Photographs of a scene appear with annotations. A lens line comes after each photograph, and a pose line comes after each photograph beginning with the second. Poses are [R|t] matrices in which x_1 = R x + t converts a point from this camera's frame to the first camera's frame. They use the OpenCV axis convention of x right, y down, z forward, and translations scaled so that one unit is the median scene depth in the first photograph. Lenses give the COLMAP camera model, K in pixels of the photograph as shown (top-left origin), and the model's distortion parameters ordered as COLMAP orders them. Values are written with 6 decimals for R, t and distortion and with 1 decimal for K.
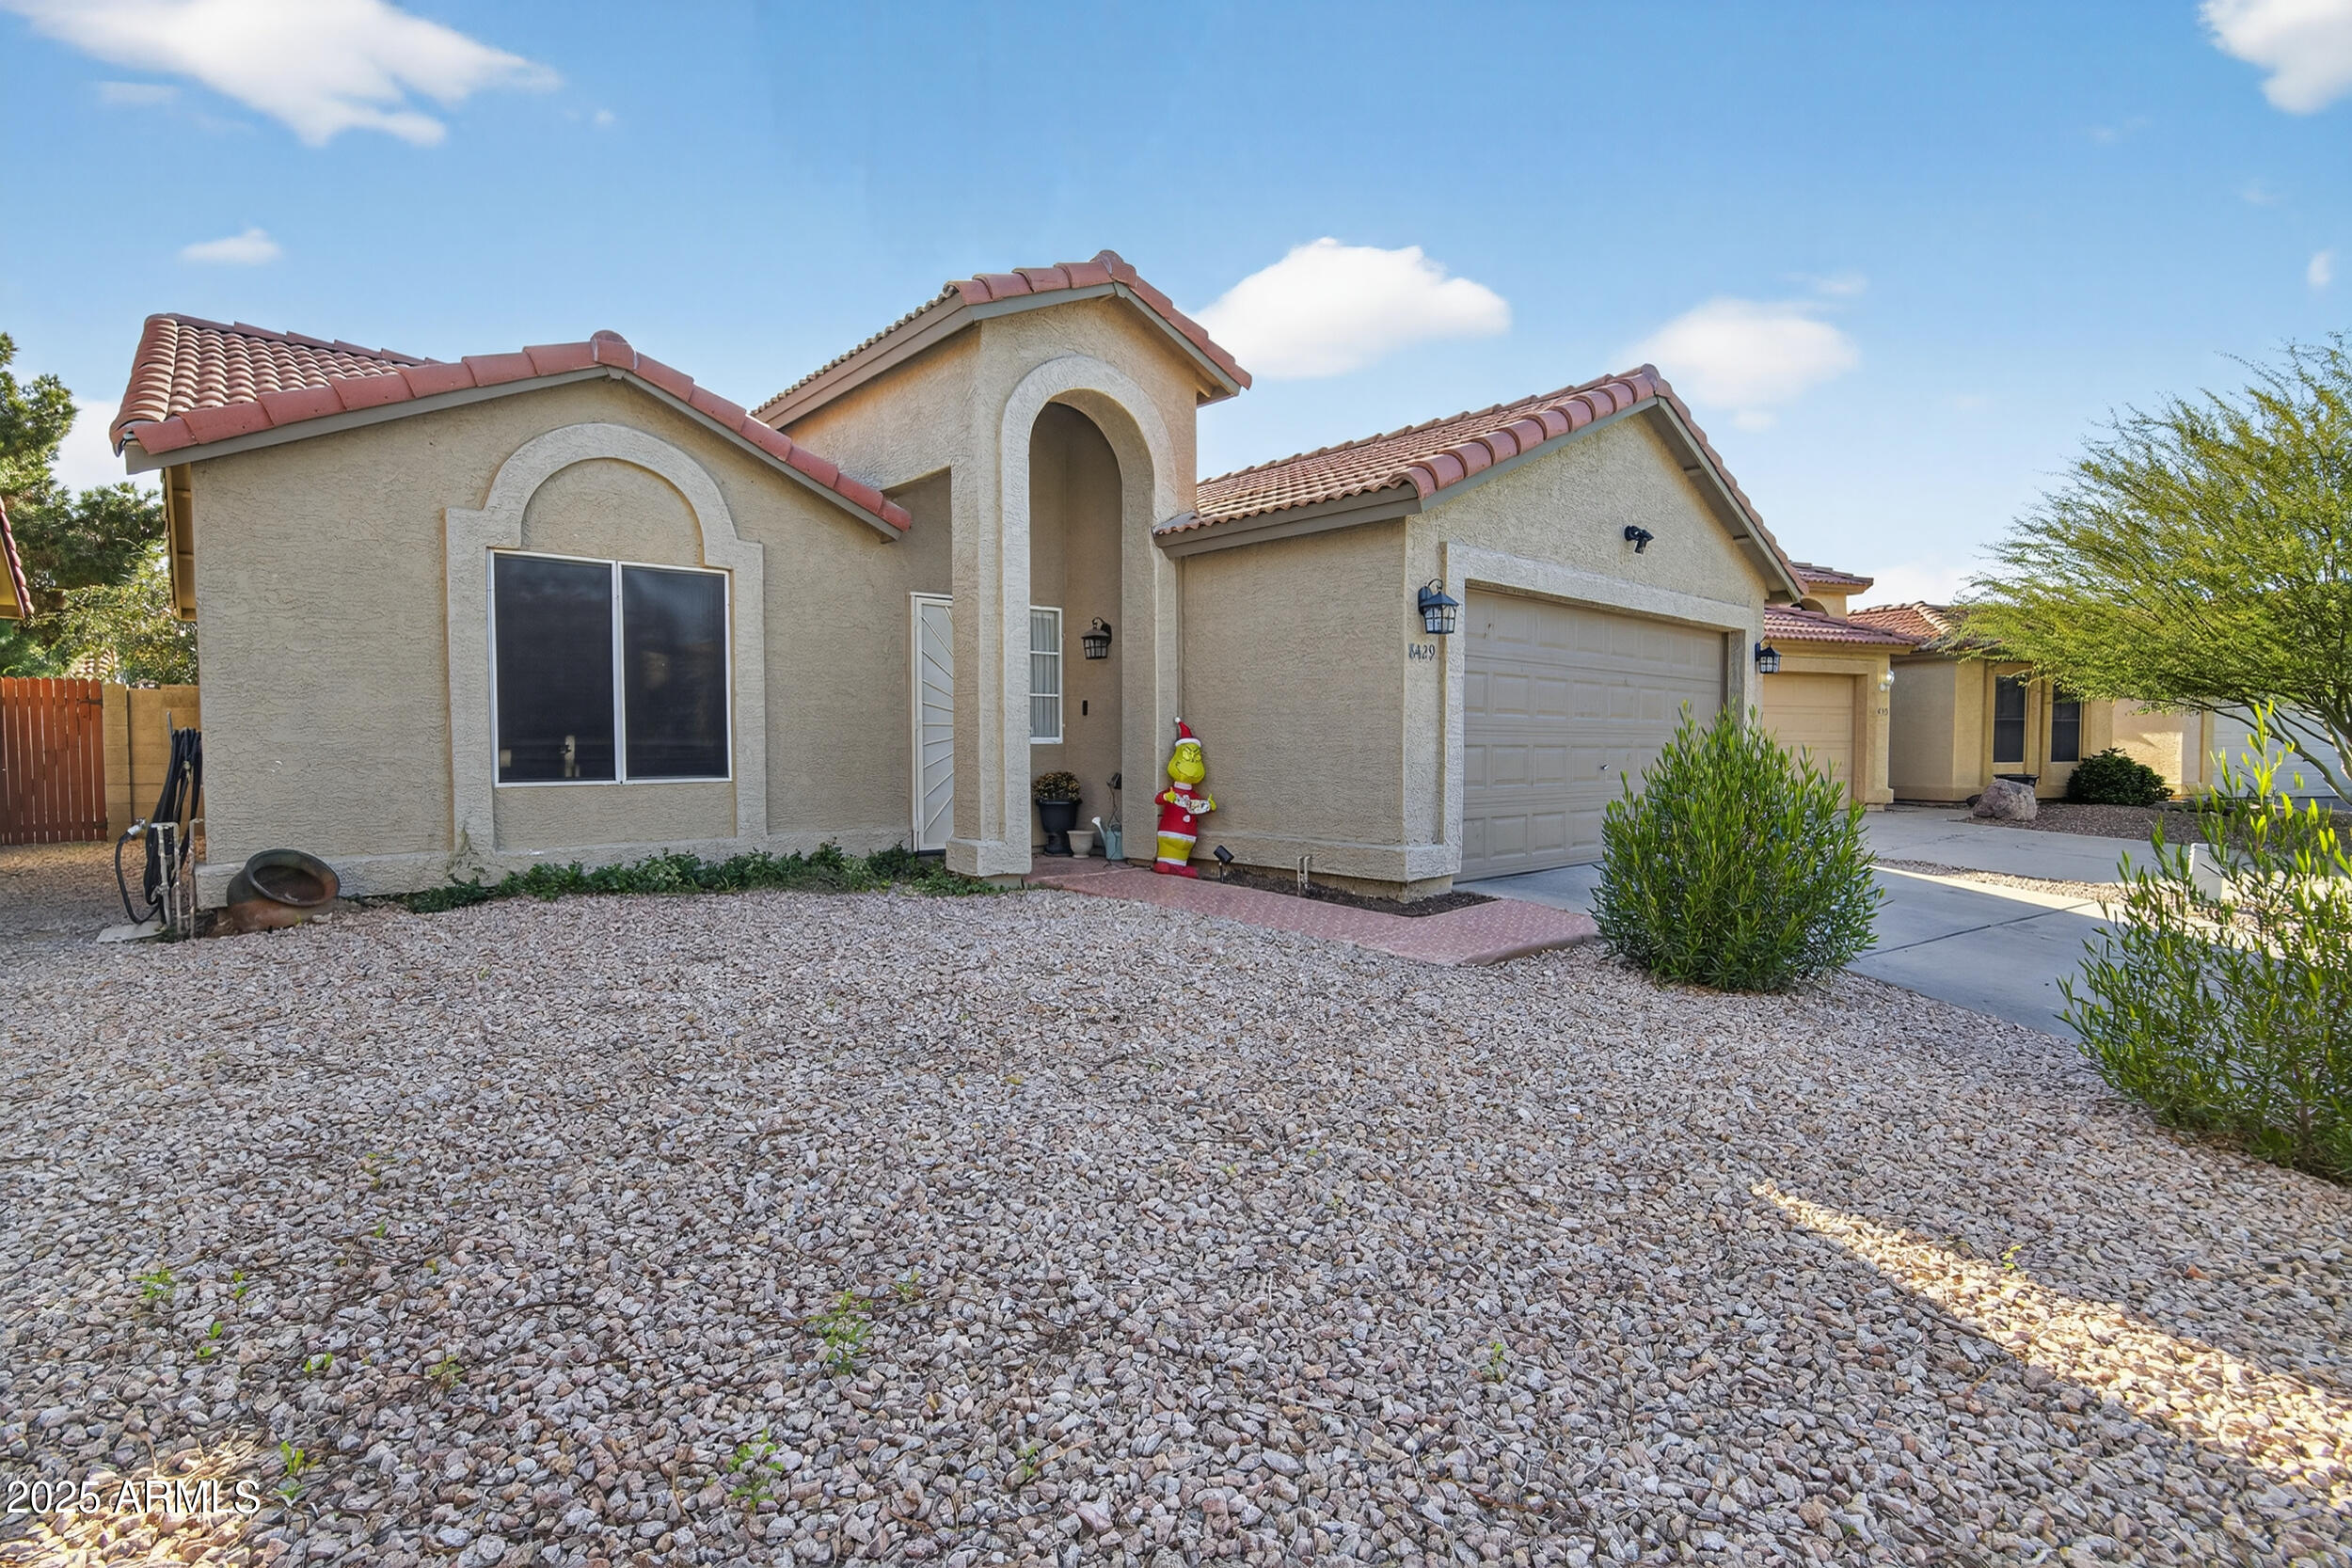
lens RADIAL K [[1087.7, 0, 1176.0], [0, 1087.7, 784.0], [0, 0, 1]] dist [-0.032305, 0.000465]
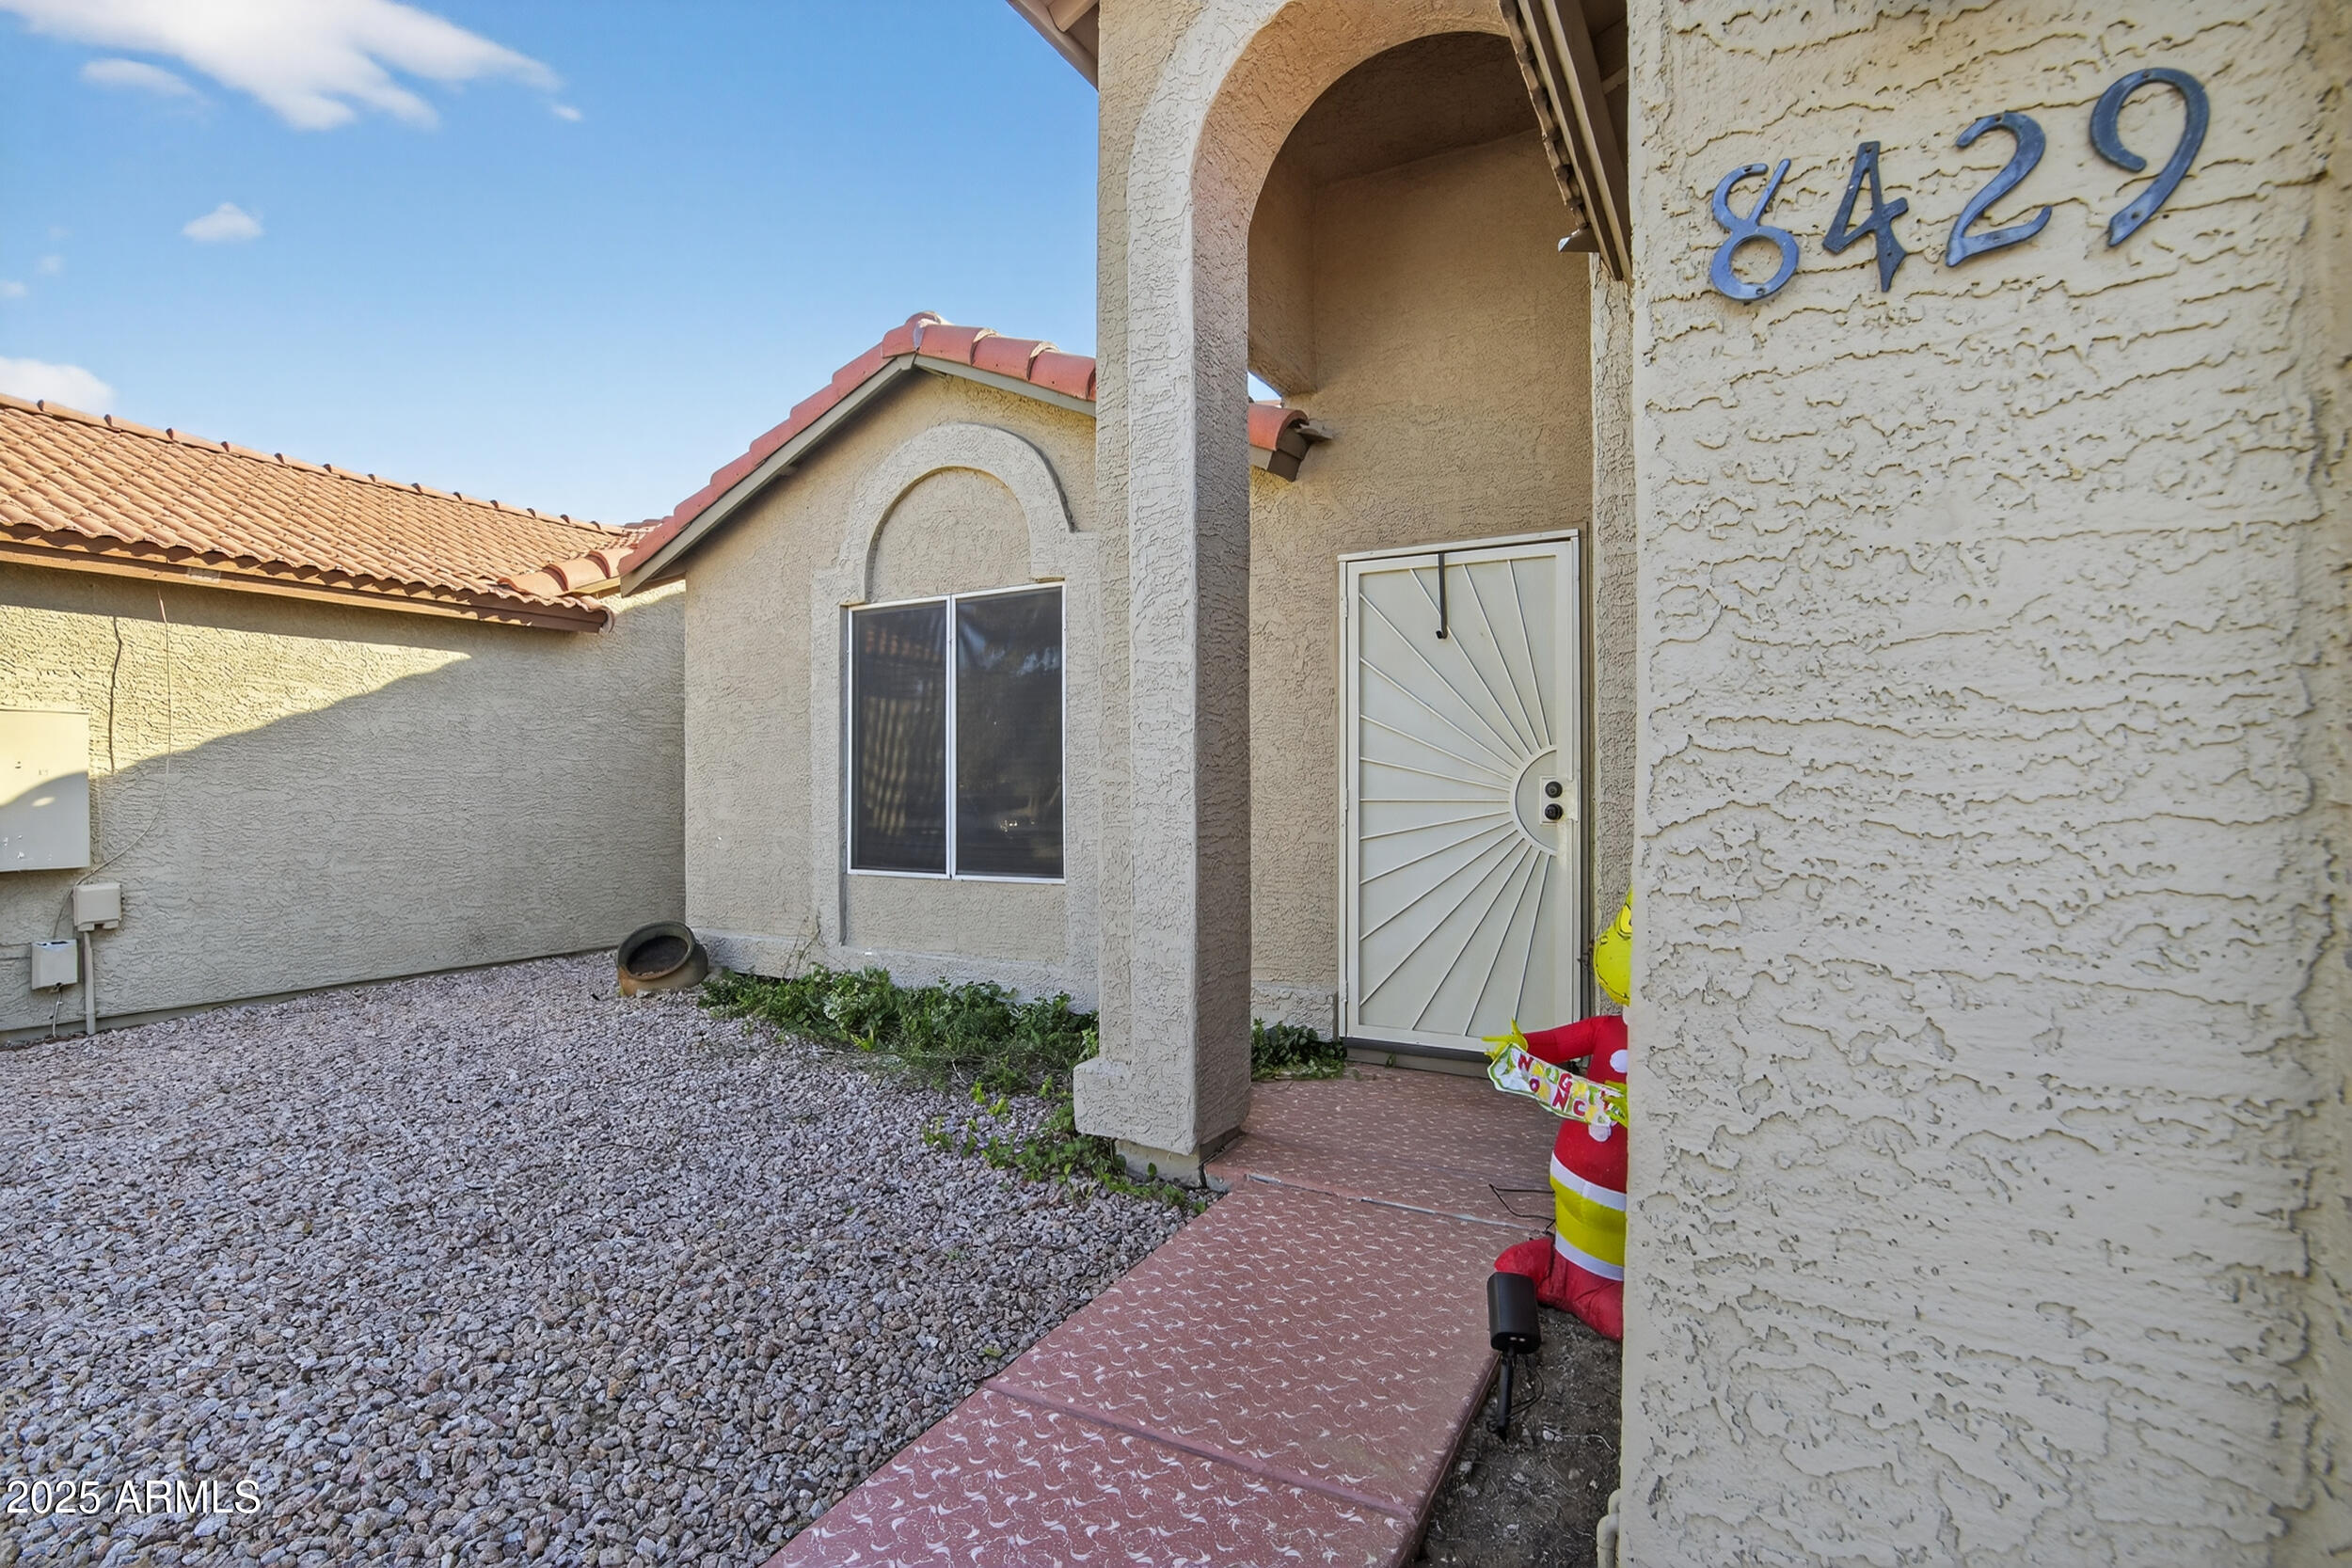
lens RADIAL K [[1087.7, 0, 1176.0], [0, 1087.7, 784.0], [0, 0, 1]] dist [-0.032305, 0.000465]
pose [[0.338650, -0.000400, -0.940912, 0.288638], [-0.032215, 0.999409, -0.012019, -0.065892], [0.940361, 0.034382, 0.338437, 0.899963]]
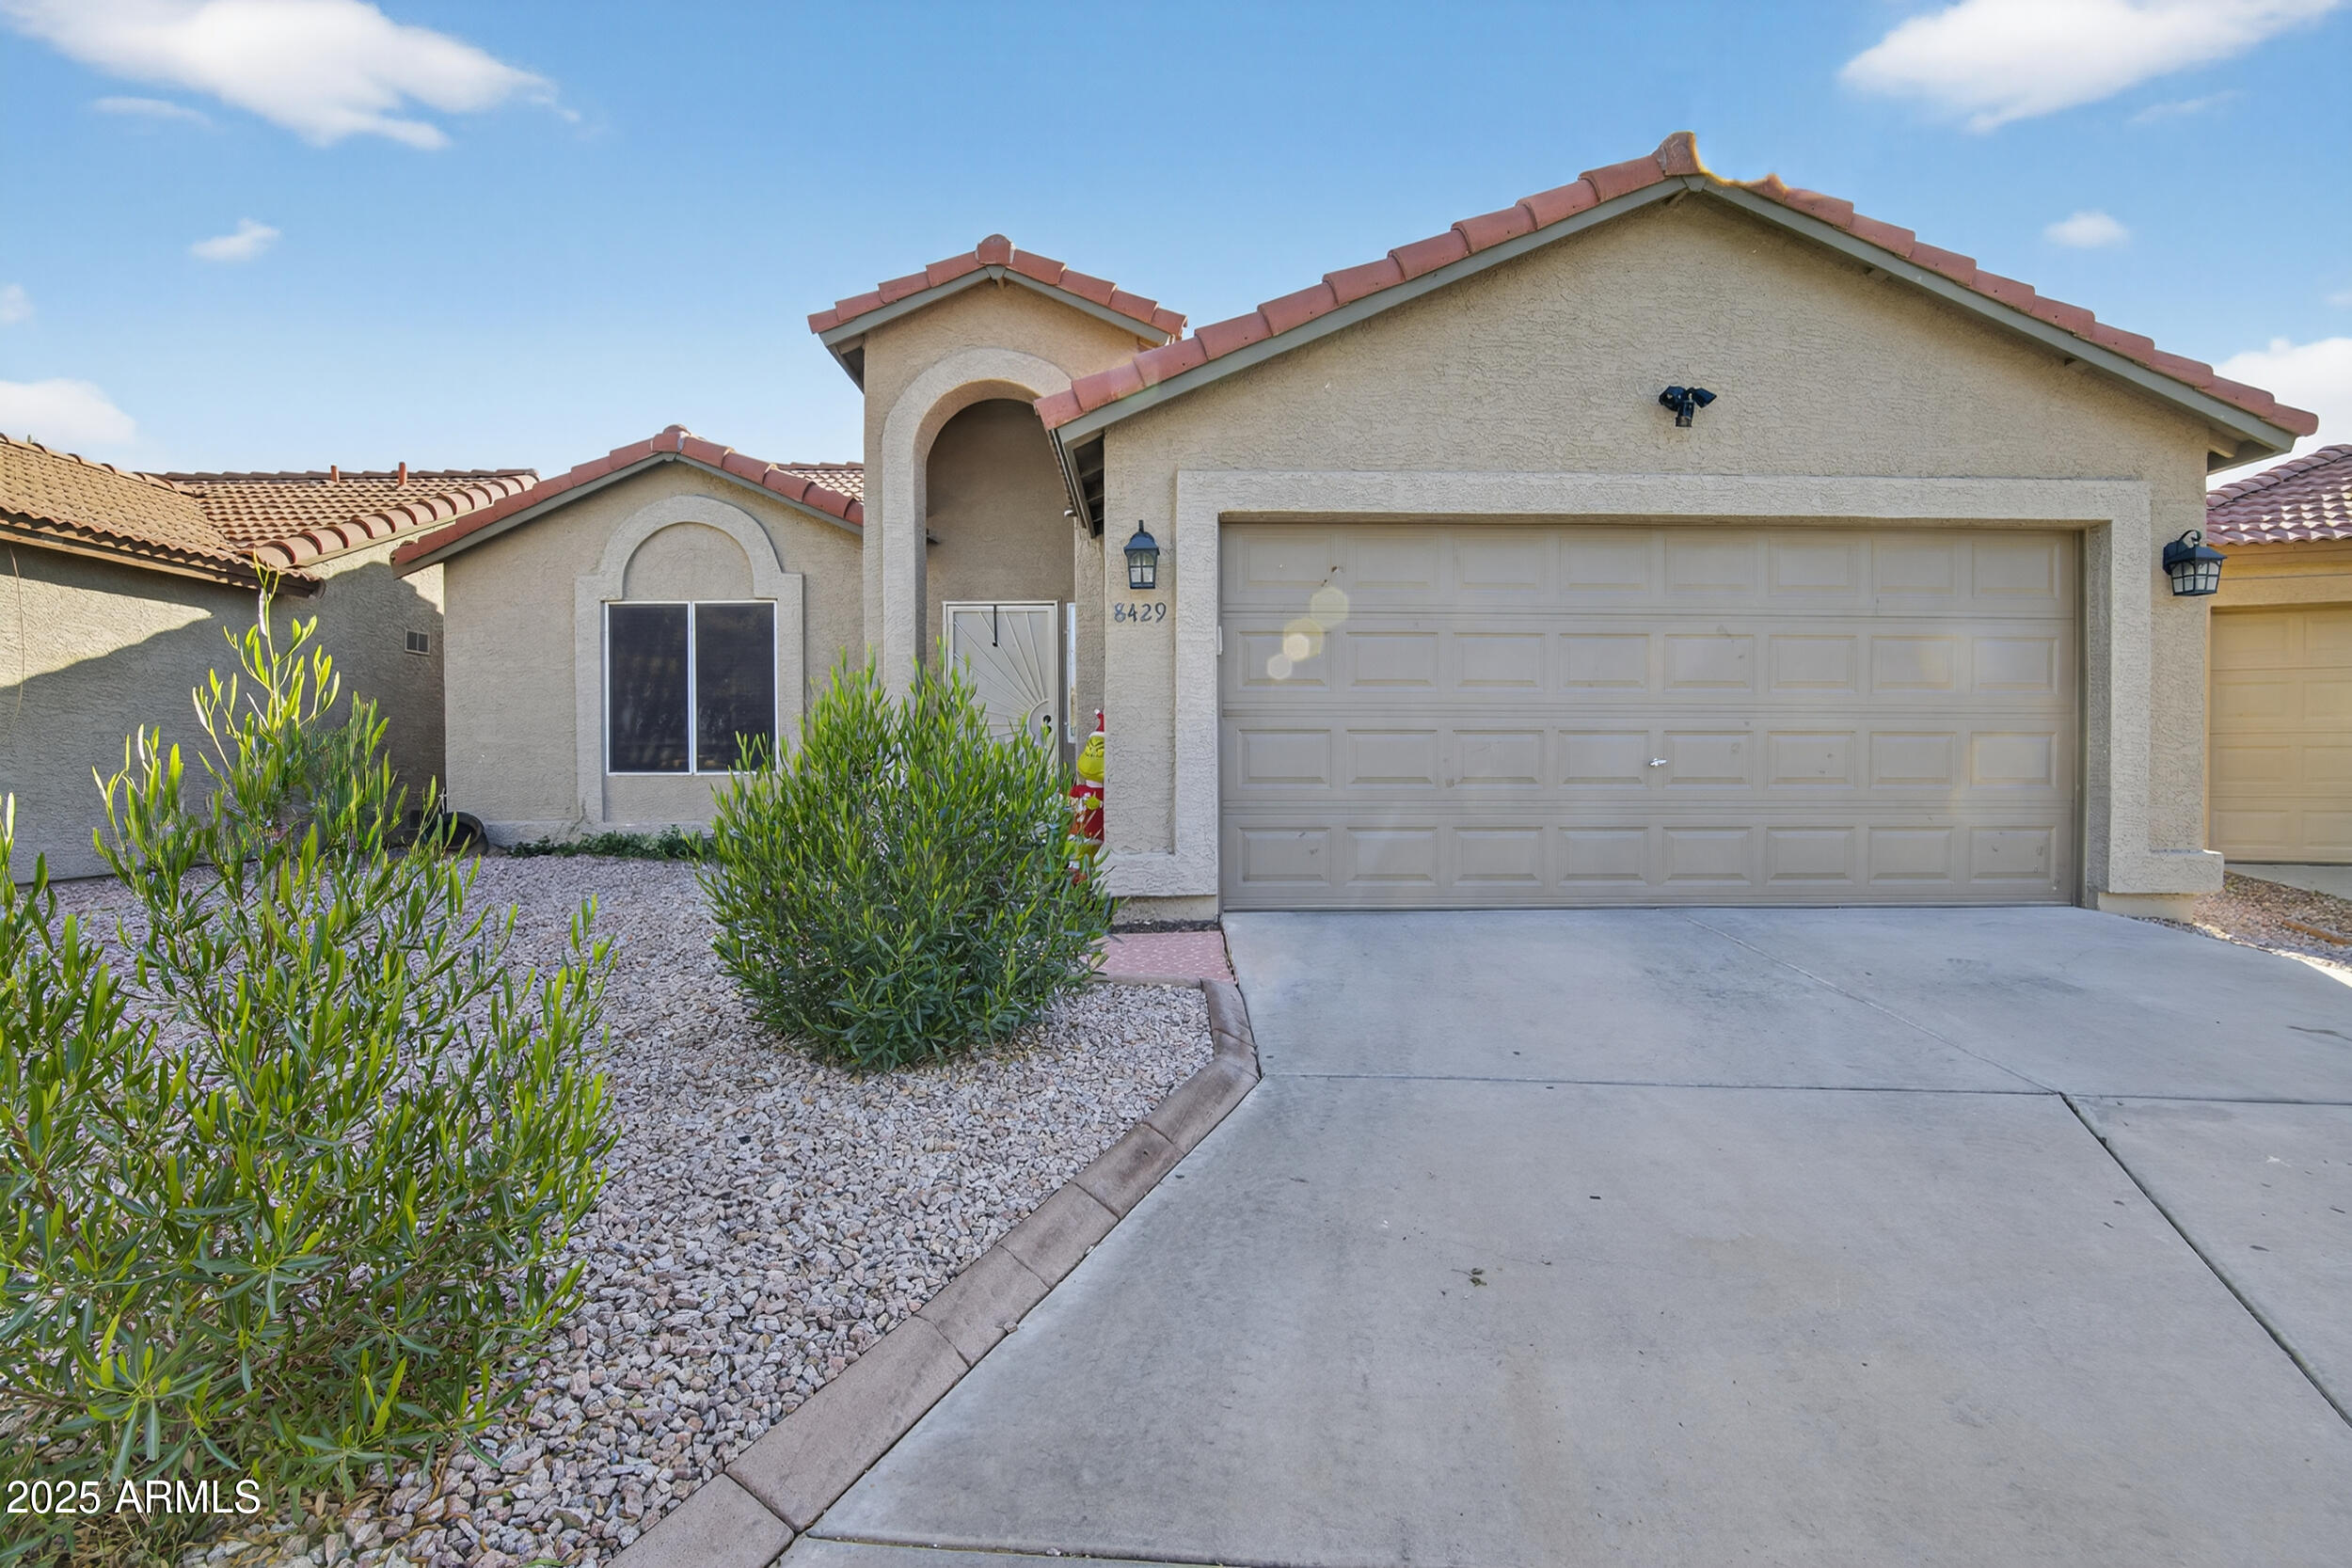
lens RADIAL K [[1058.0, 0, 1185.0], [0, 1058.0, 784.6], [0, 0, 1]] dist [-0.019985, 0.000270]
pose [[0.767960, 0.009246, -0.640431, 0.748563], [-0.018598, 0.999796, -0.007868, 0.010484], [0.640228, 0.017953, 0.767975, 0.419288]]
